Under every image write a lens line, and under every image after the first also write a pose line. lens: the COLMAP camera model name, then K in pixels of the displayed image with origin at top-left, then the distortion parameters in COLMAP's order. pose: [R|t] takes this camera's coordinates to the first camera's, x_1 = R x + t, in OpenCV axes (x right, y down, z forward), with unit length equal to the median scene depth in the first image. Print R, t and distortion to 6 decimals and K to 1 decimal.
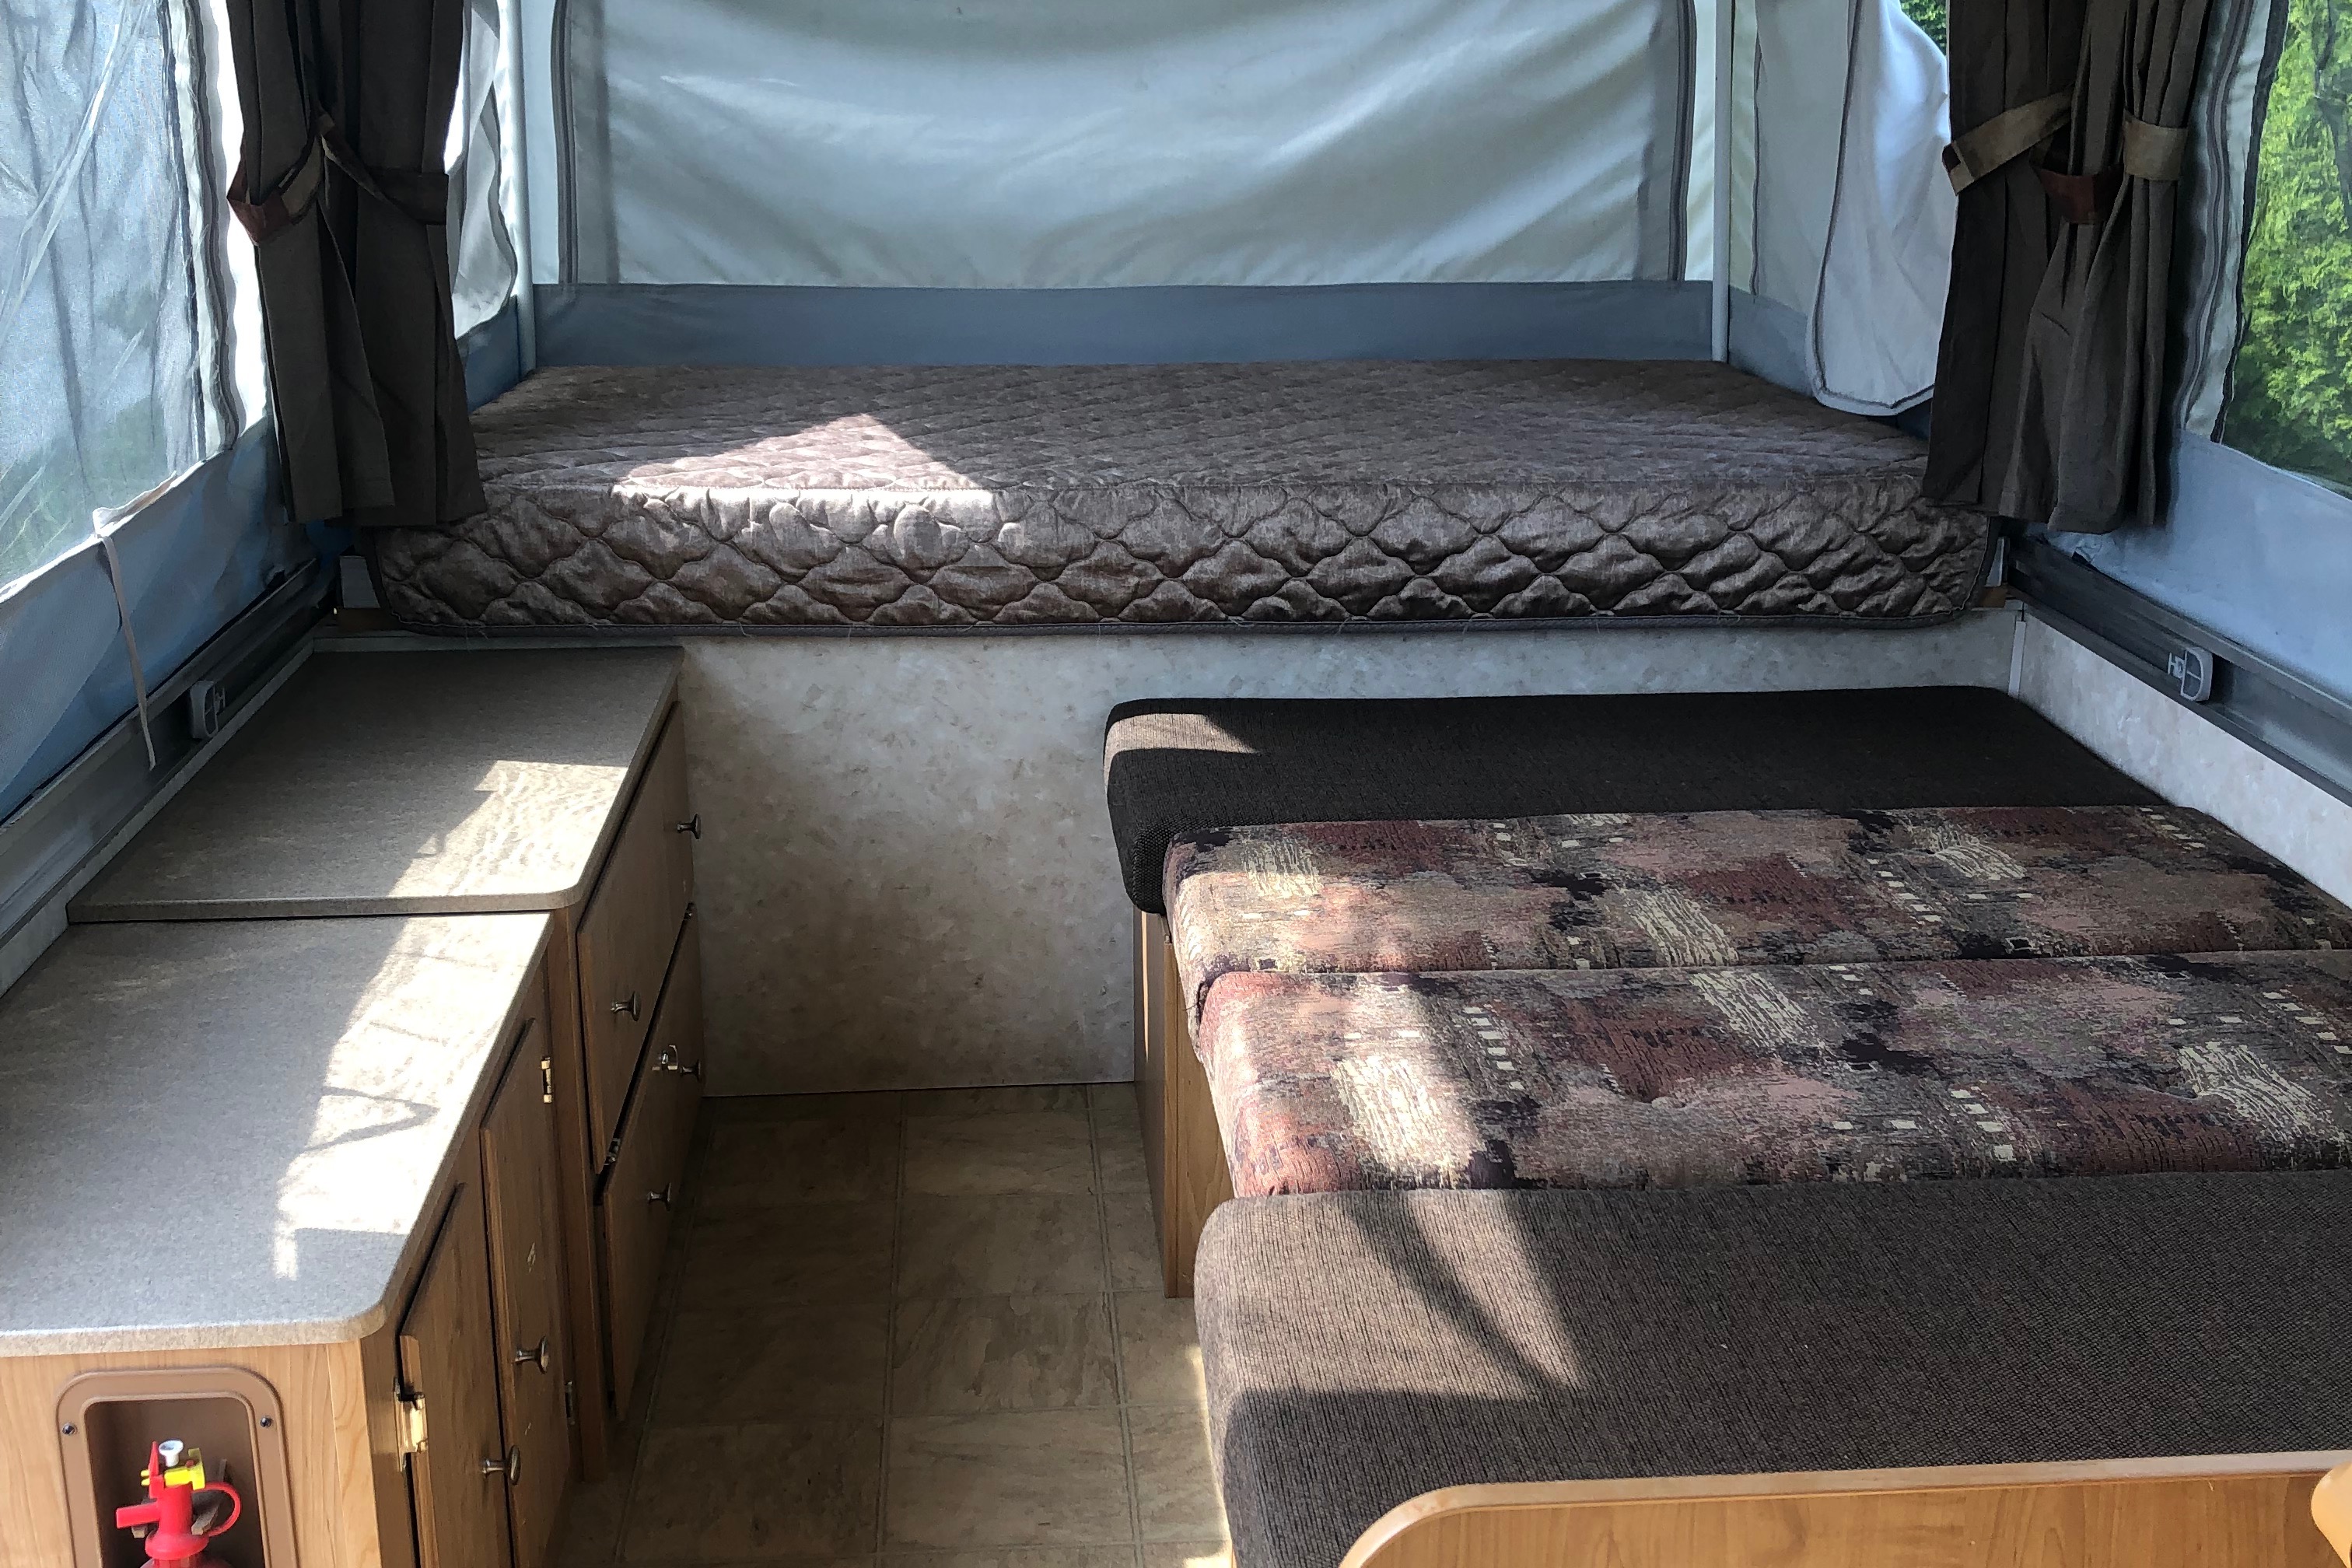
lens RADIAL K [[2605.5, 0, 1176.0], [0, 2605.5, 784.0], [0, 0, 1]] dist [0.204856, -0.559443]
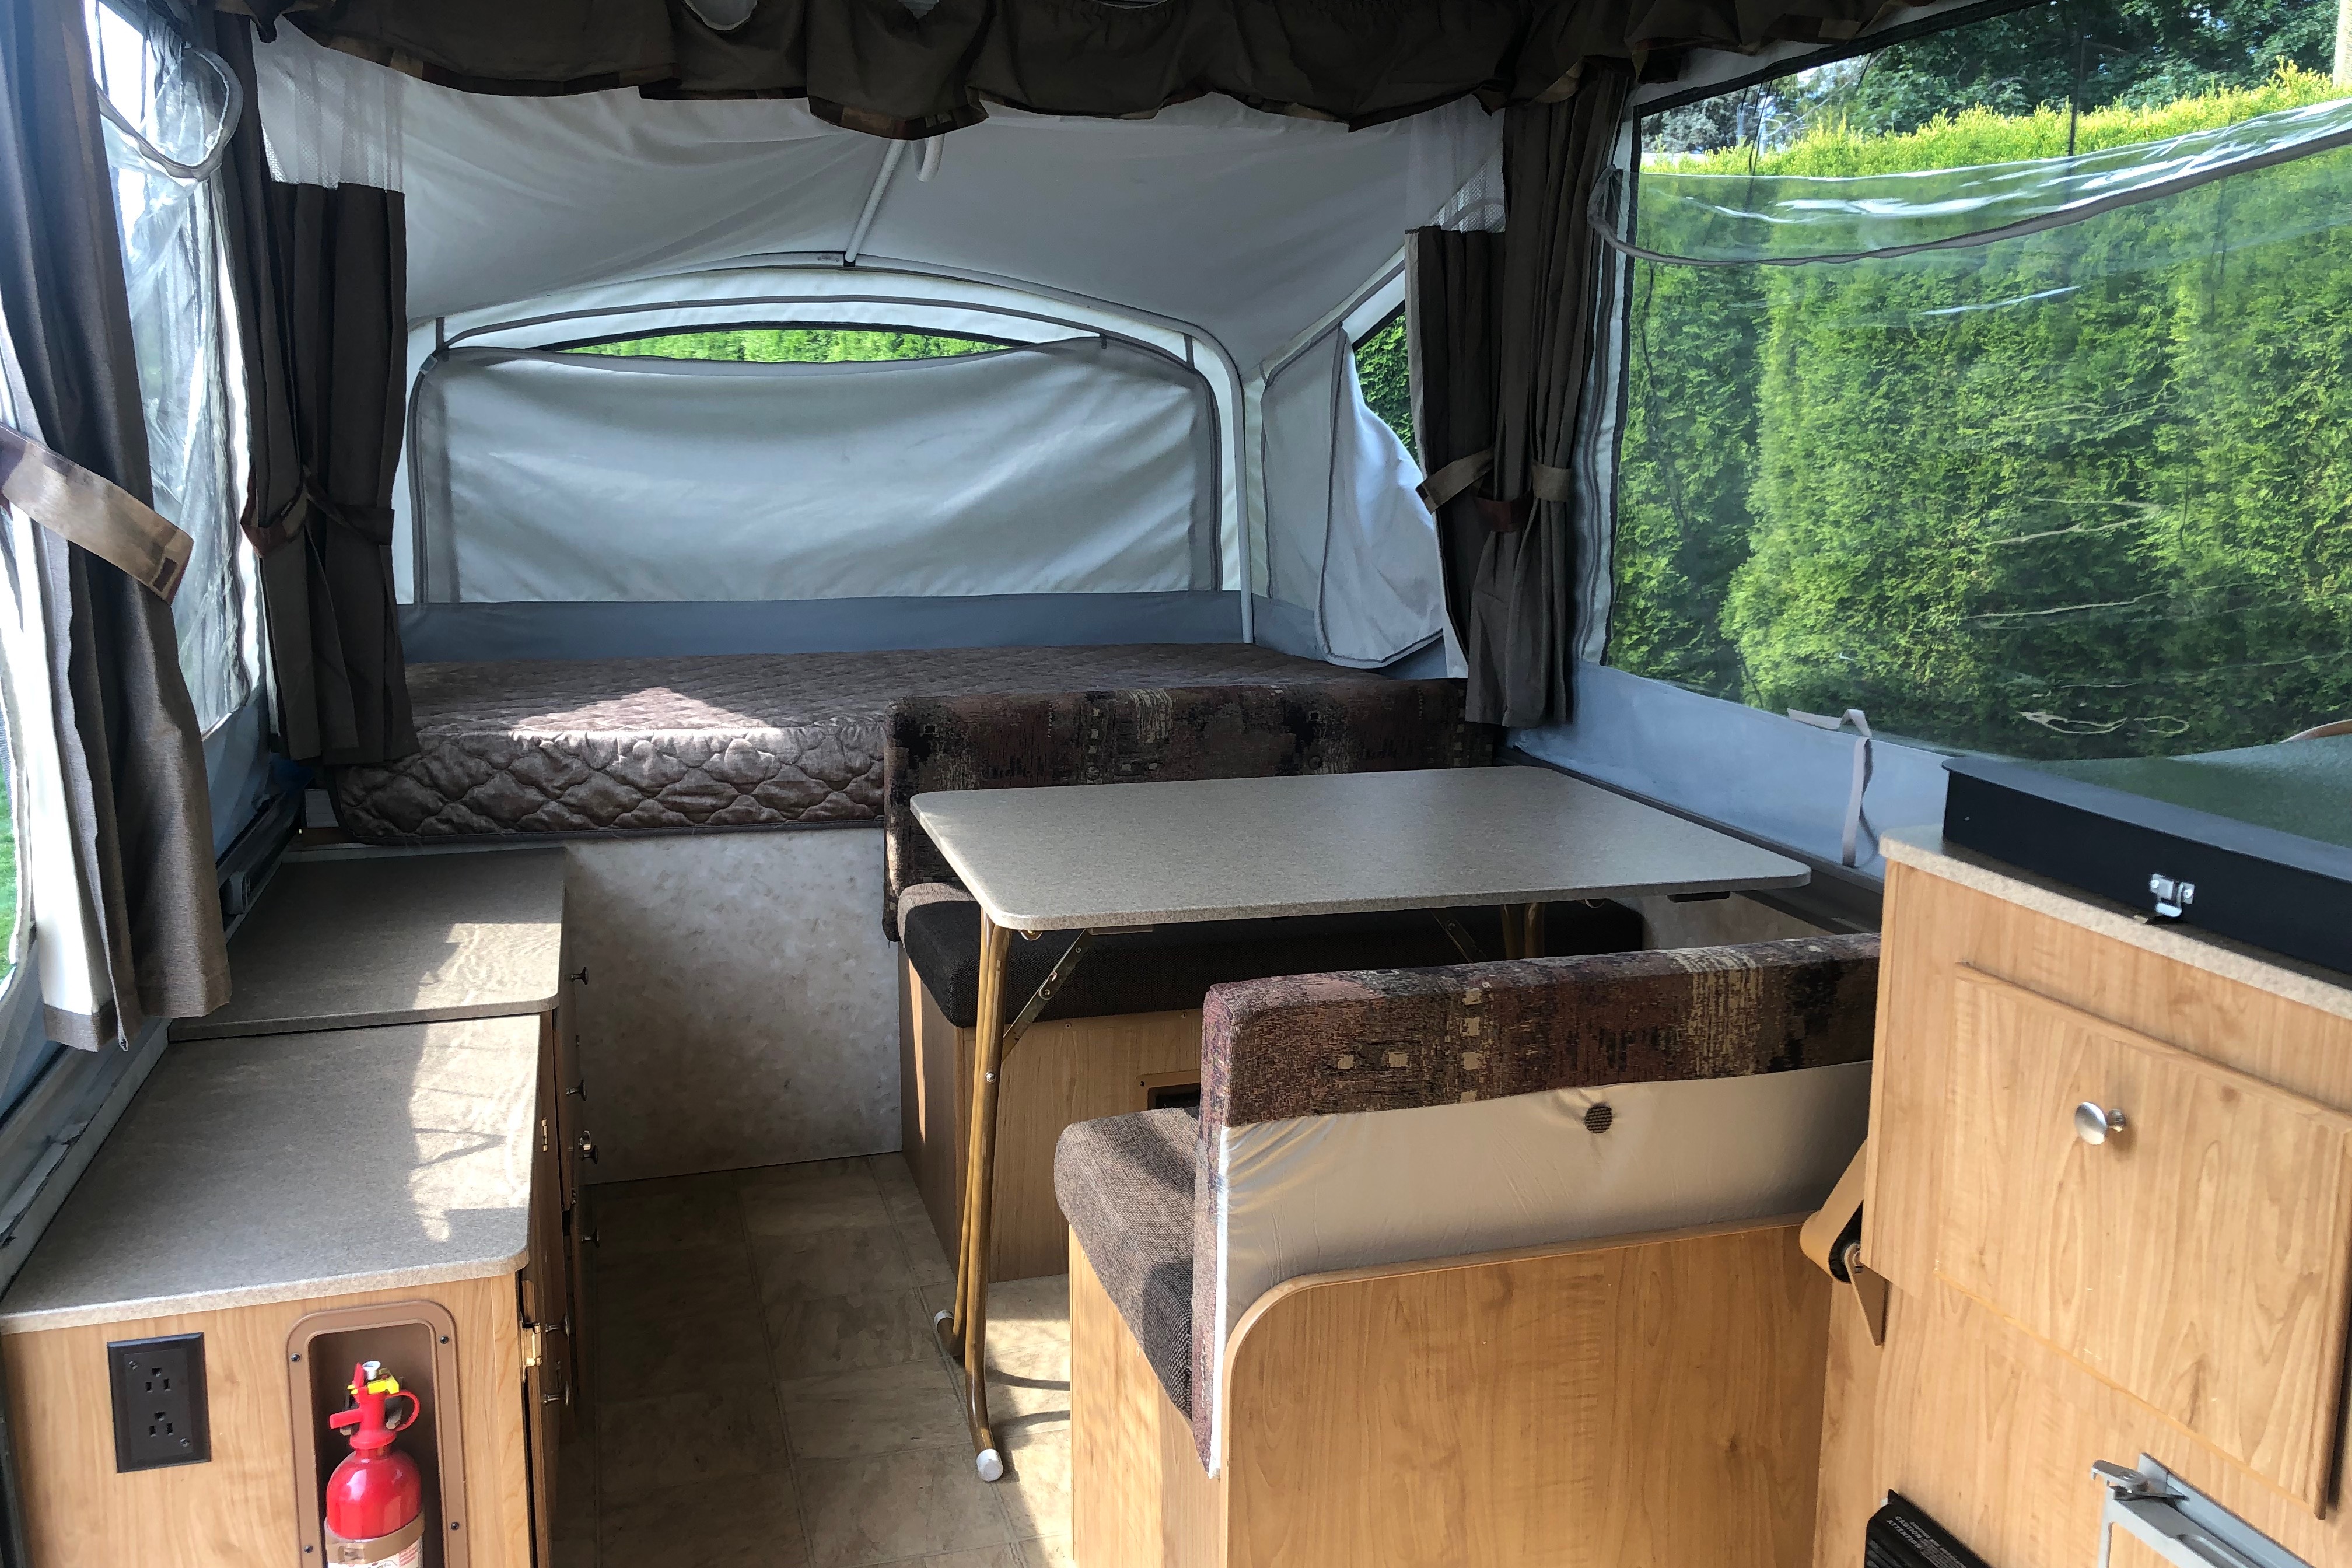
lens RADIAL K [[1949.1, 0, 1173.8], [0, 1949.1, 807.3], [0, 0, 1]] dist [0.137368, -0.268774]
pose [[0.978617, -0.041007, 0.201563, -0.083965], [0.060666, 0.993878, -0.092340, 0.041083], [-0.196542, 0.102593, 0.975113, -0.065432]]
